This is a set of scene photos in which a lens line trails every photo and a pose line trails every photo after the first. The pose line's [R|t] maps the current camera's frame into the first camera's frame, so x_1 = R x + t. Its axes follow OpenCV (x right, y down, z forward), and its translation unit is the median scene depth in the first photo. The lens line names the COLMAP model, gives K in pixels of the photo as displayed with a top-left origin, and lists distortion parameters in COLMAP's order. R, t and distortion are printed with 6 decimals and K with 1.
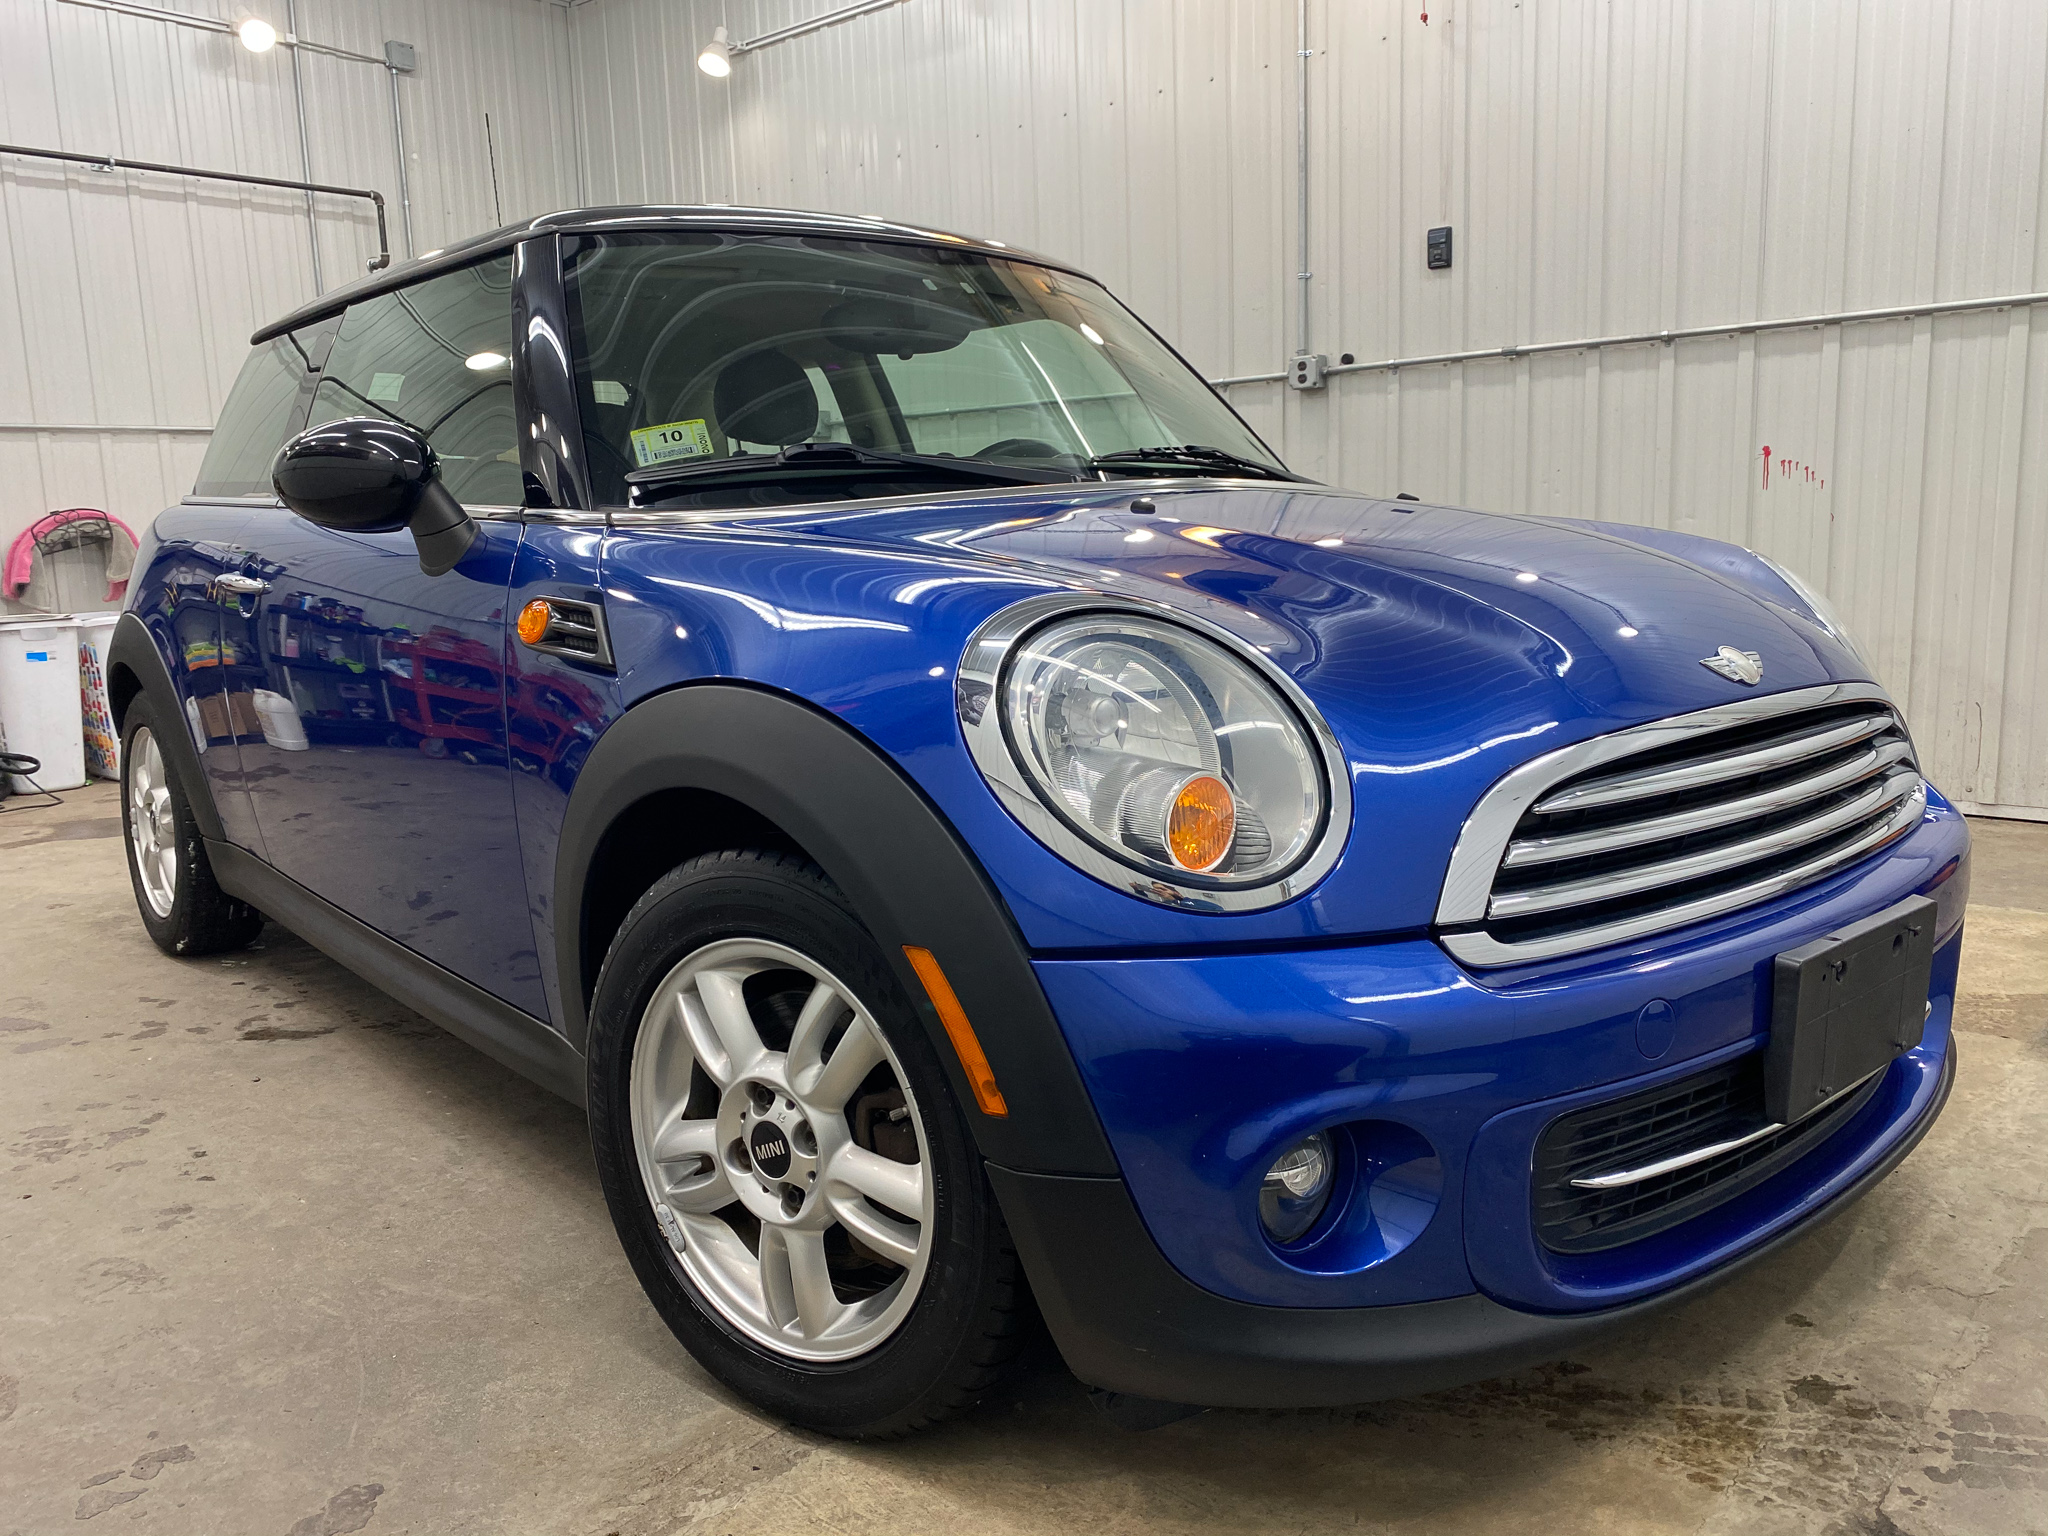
lens RADIAL K [[1602.6, 0, 1021.6], [0, 1602.6, 775.7], [0, 0, 1]] dist [0.018325, -0.007910]
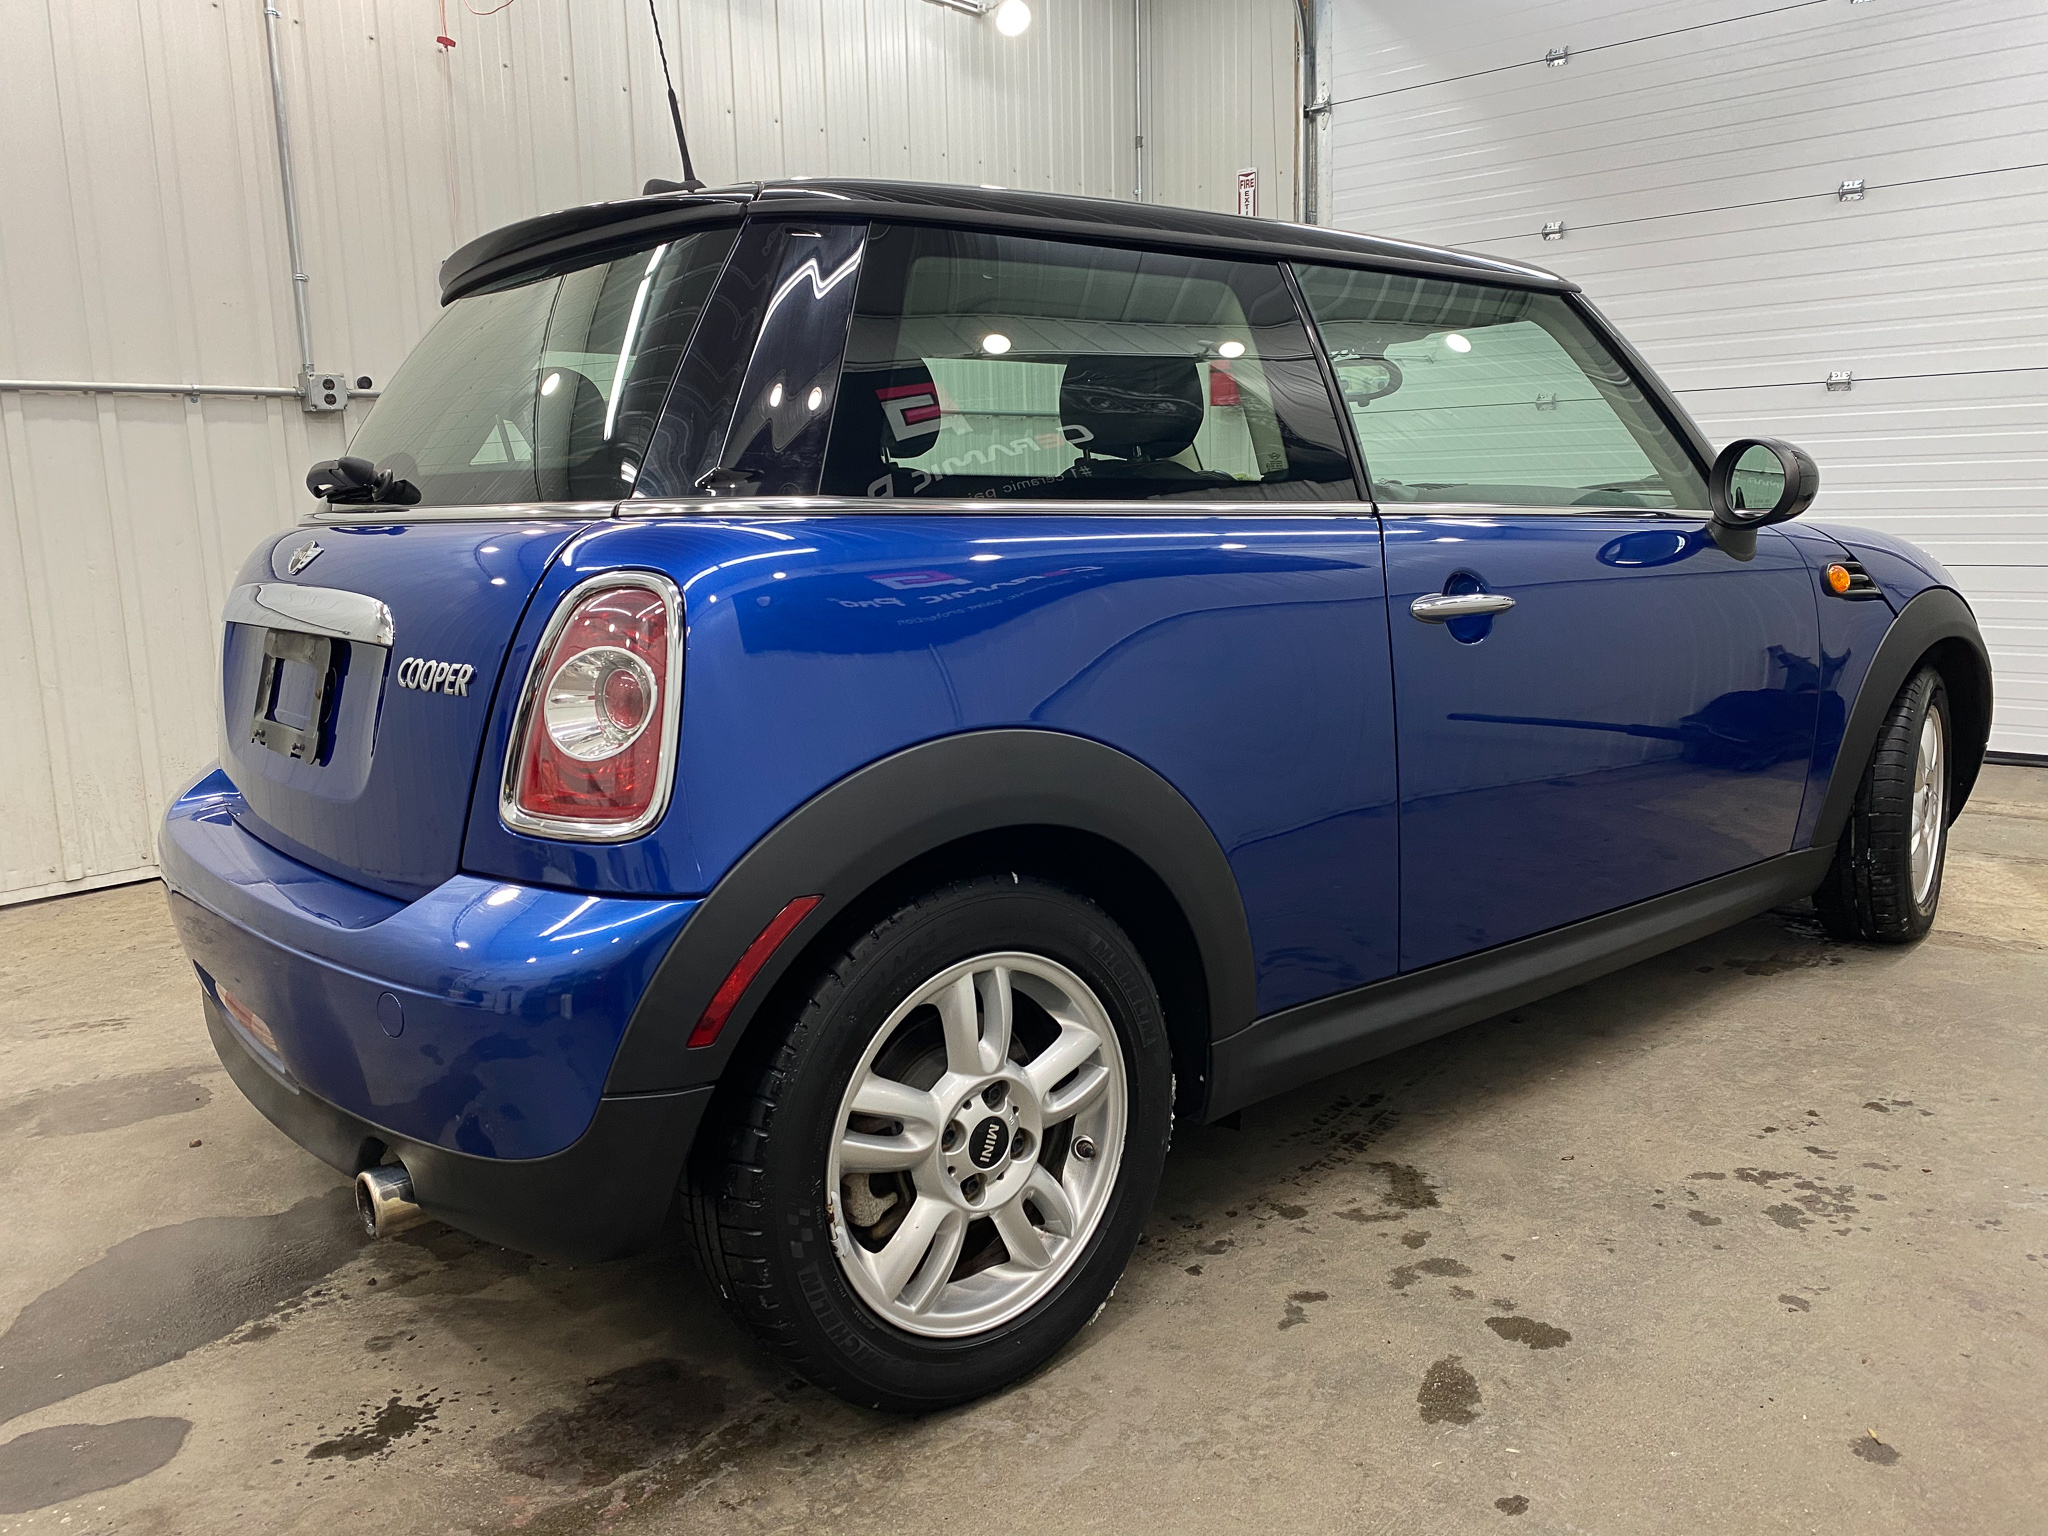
lens RADIAL K [[1602.6, 0, 1021.6], [0, 1602.6, 775.7], [0, 0, 1]] dist [0.018325, -0.007910]
pose [[-0.012845, -0.140584, 0.989985, -1.185768], [0.187786, 0.972112, 0.140483, -0.175284], [-0.982126, 0.187710, 0.013913, 1.122428]]
